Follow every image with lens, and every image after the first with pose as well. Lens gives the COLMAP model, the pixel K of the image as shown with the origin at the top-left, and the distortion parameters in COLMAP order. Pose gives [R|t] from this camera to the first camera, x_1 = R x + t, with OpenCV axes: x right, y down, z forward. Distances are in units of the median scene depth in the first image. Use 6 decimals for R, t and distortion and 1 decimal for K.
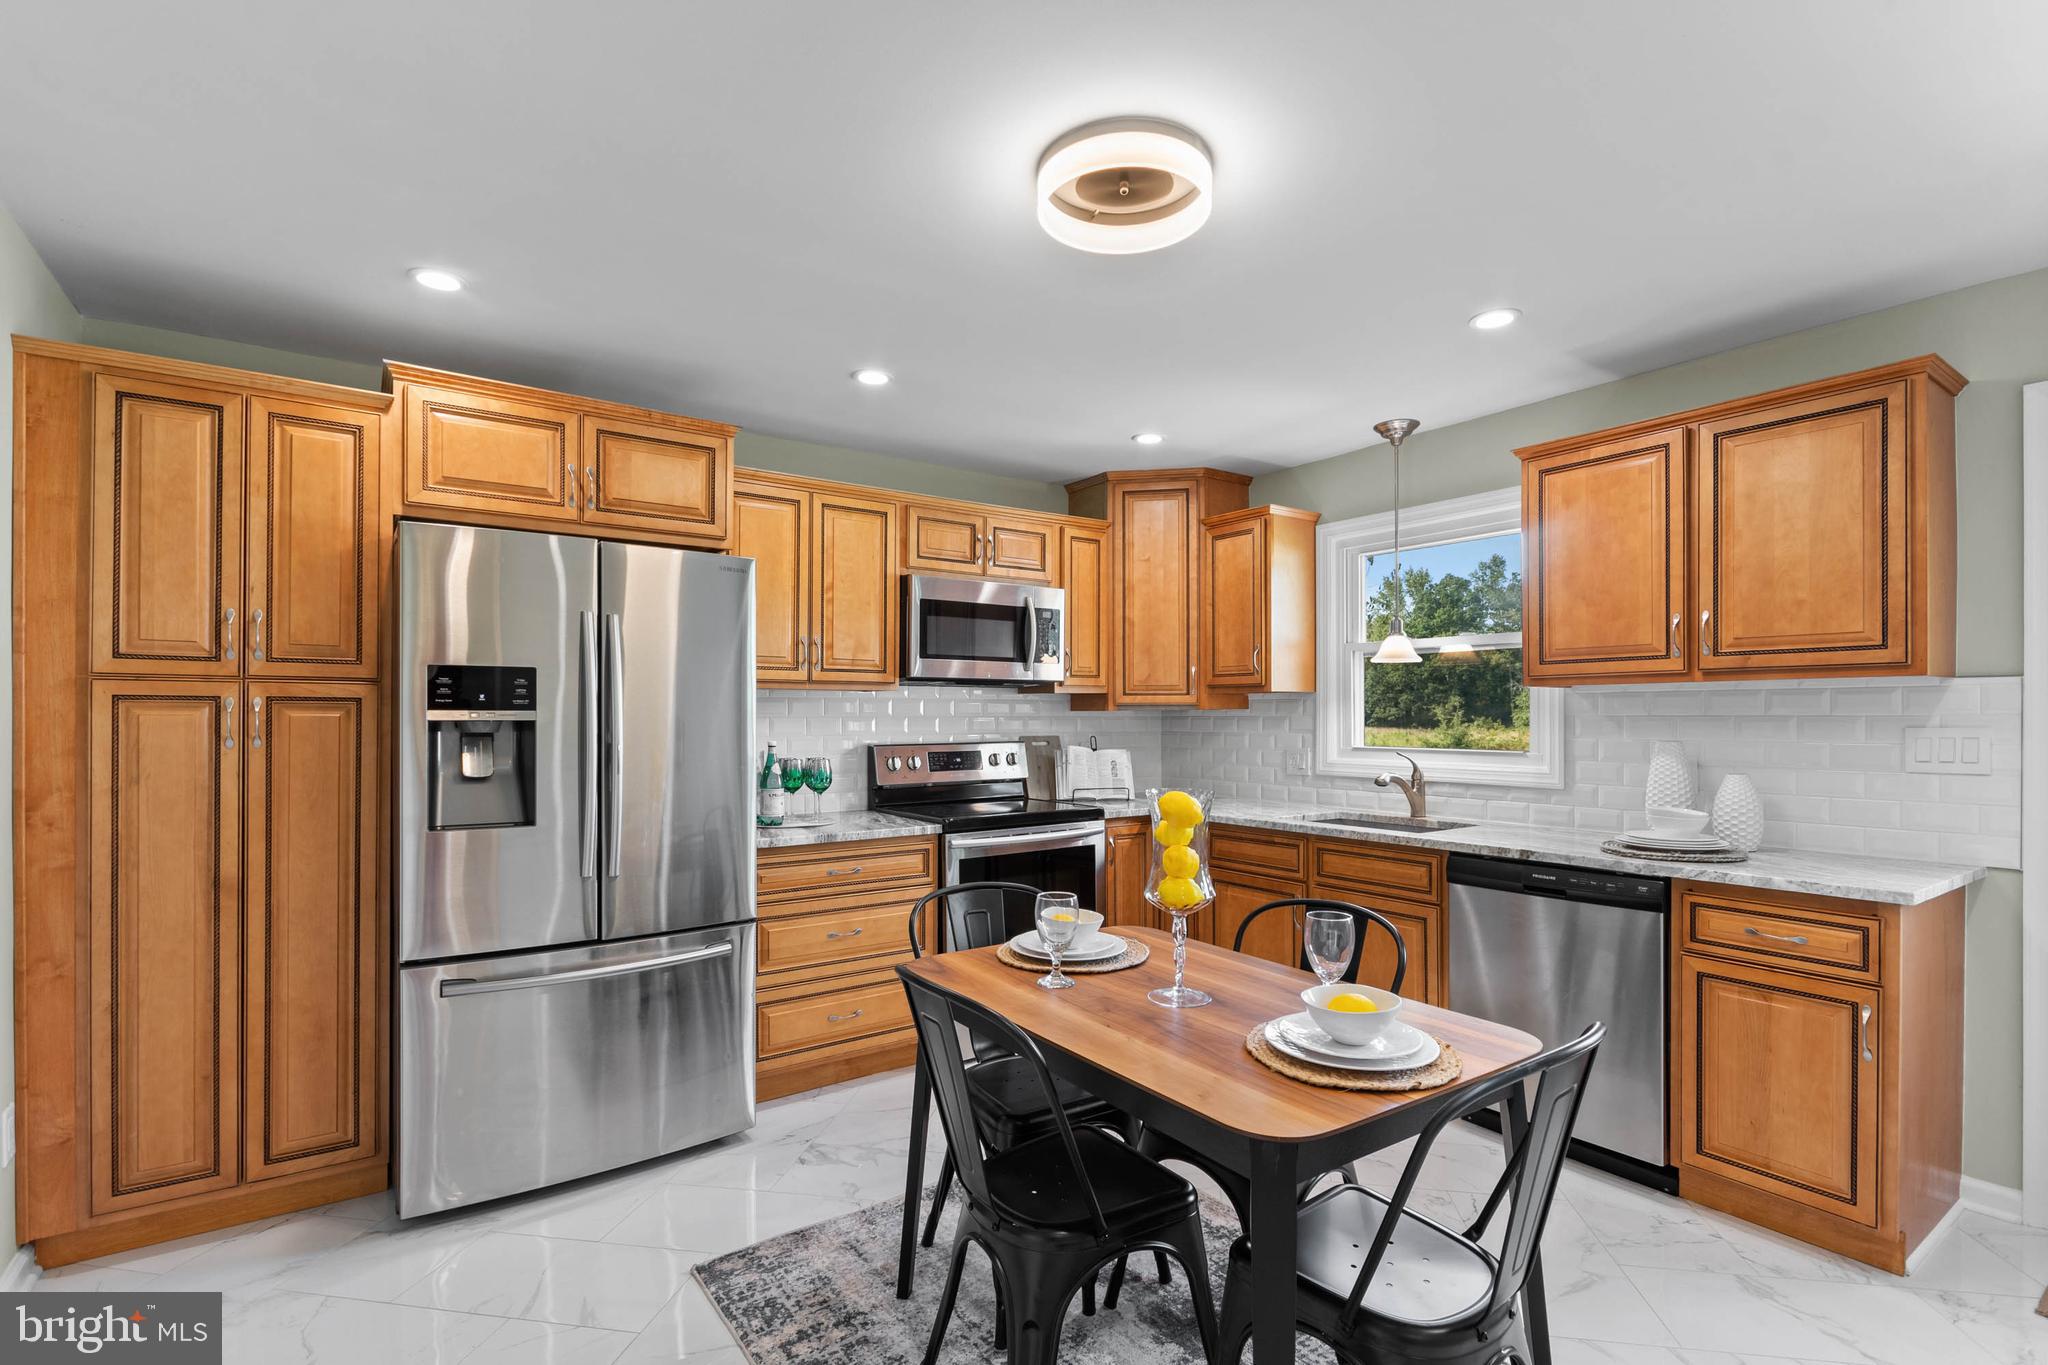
lens RADIAL K [[963.4, 0, 1021.9], [0, 963.4, 715.4], [0, 0, 1]] dist [0.000345, 0.000072]
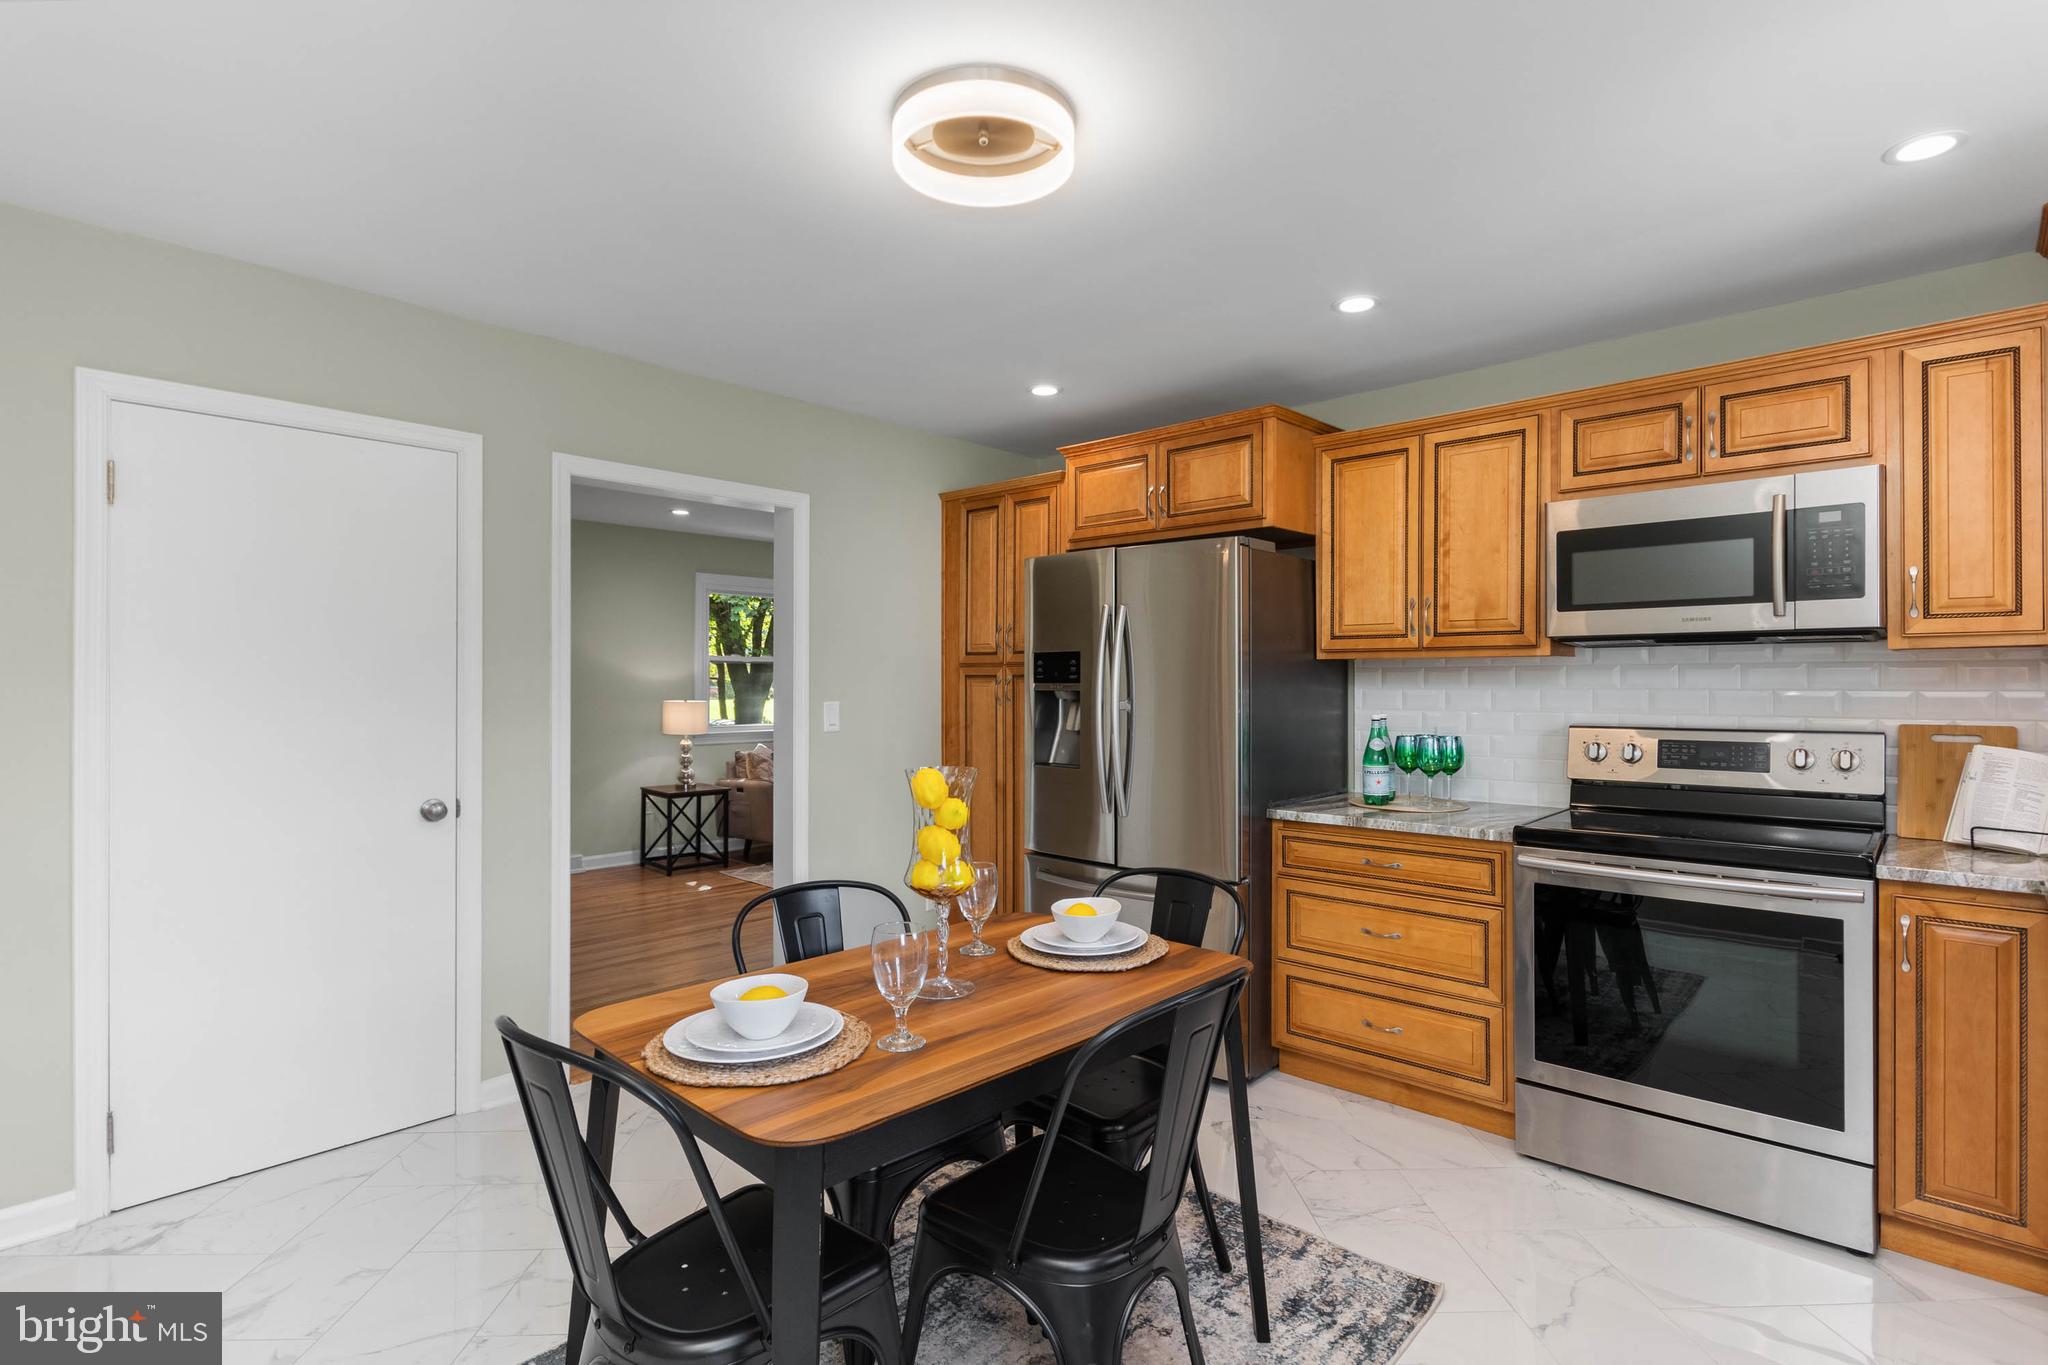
lens RADIAL K [[992.6, 0, 1024.0], [0, 992.6, 682.5], [0, 0, 1]] dist [0.000542, 0.000129]
pose [[0.200025, 0.000979, -0.979790, 0.575535], [0.001182, 0.999999, 0.001240, -0.005383], [0.979790, -0.001407, 0.200024, 0.443219]]
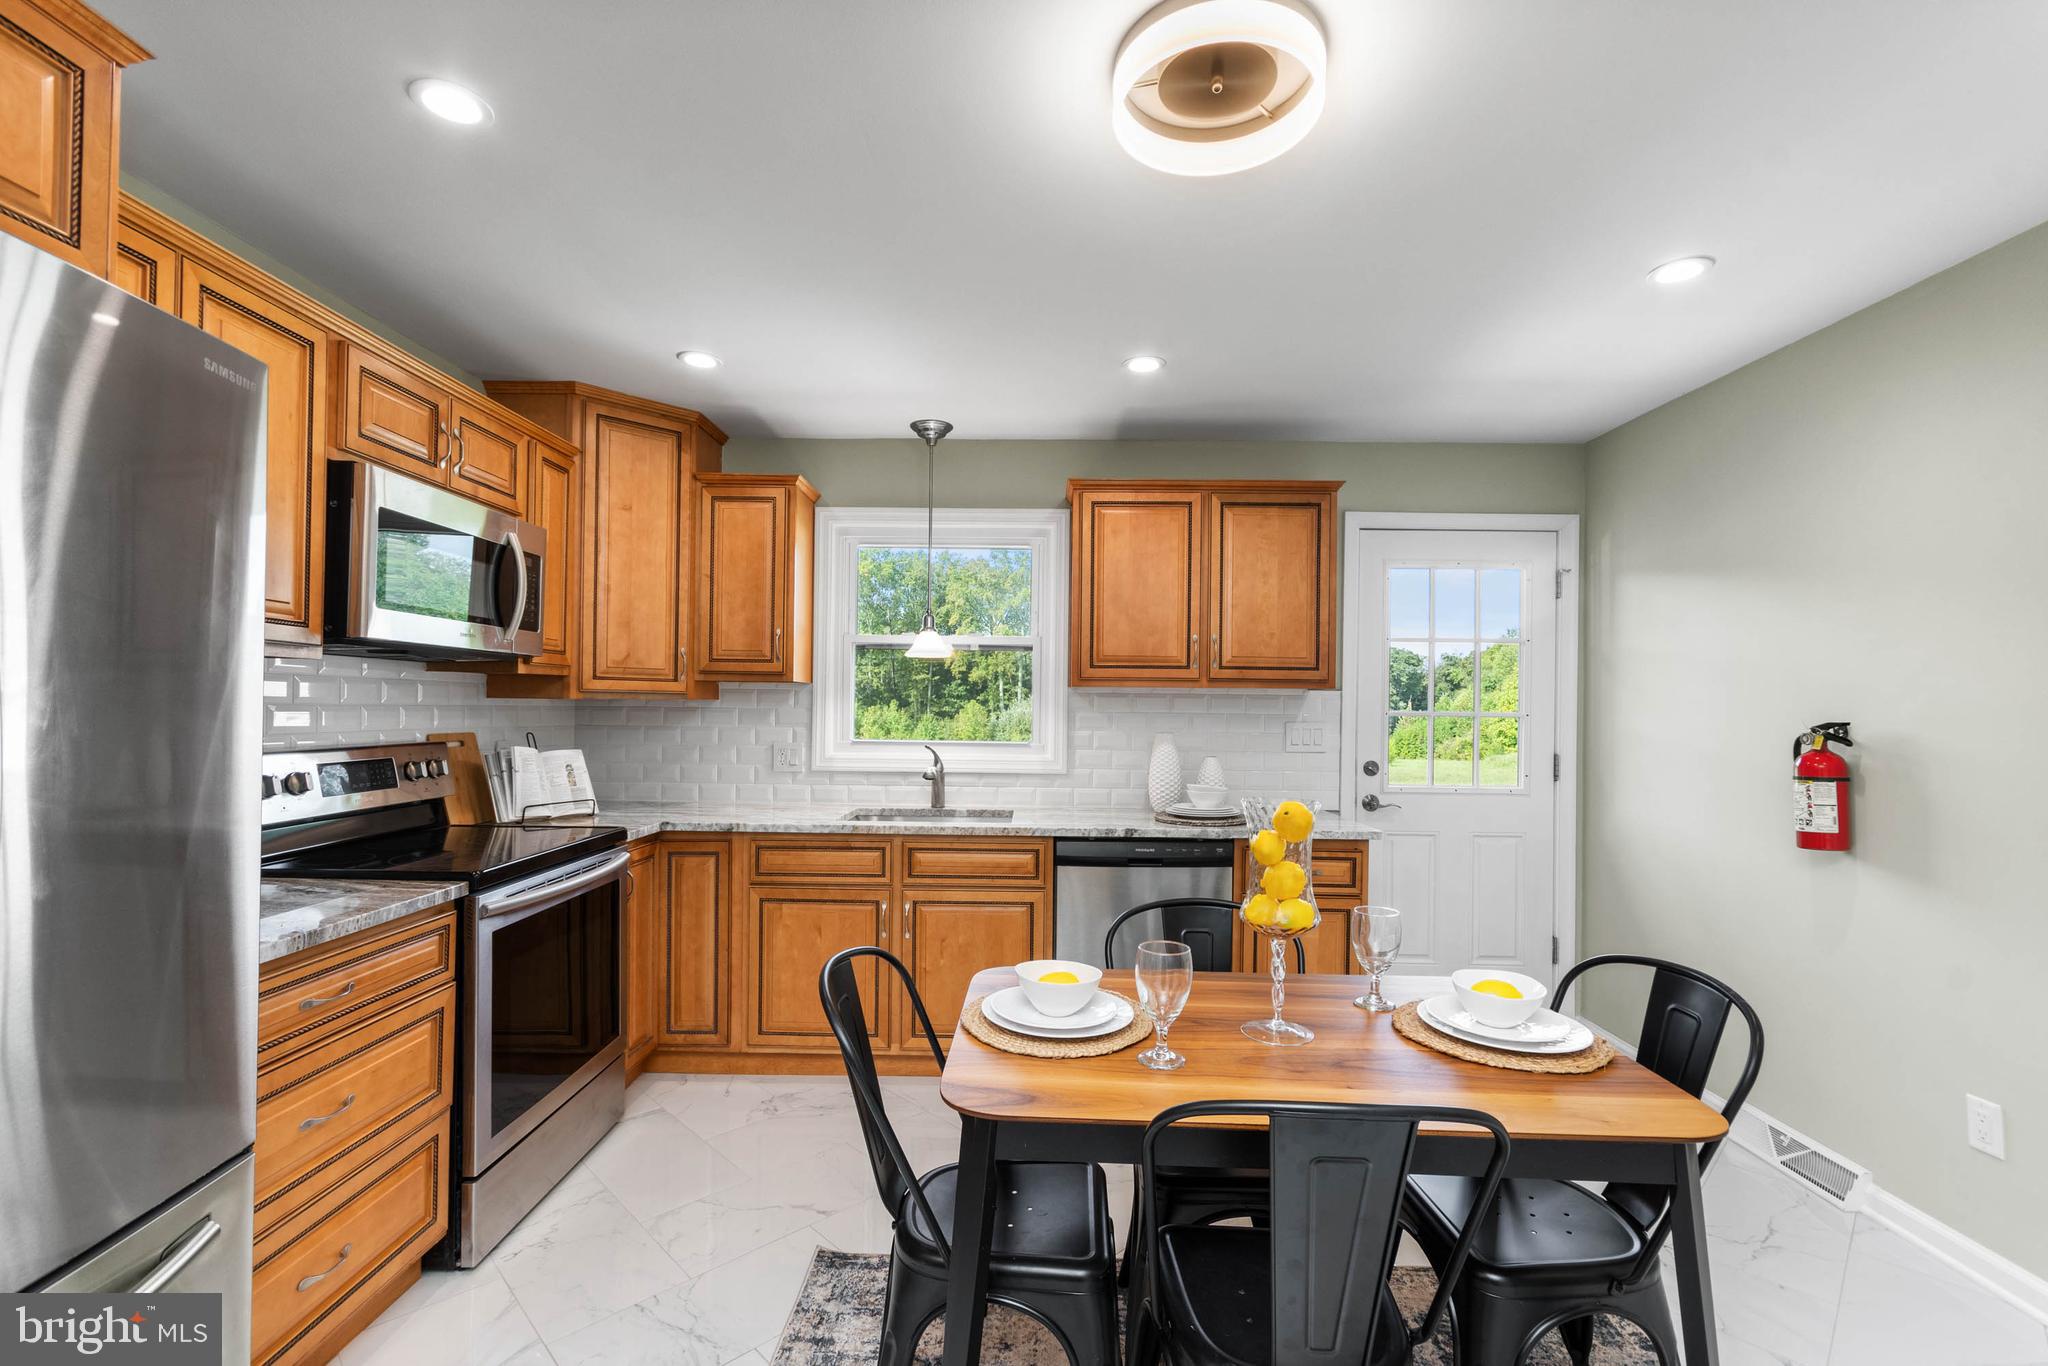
lens RADIAL K [[903.3, 0, 1025.8], [0, 903.3, 706.5], [0, 0, 1]] dist [0.000192, -0.000154]
pose [[0.585049, 0.010669, 0.810928, -0.326937], [-0.013354, 0.999905, -0.003520, -0.001188], [-0.810888, -0.008770, 0.585136, 0.352998]]
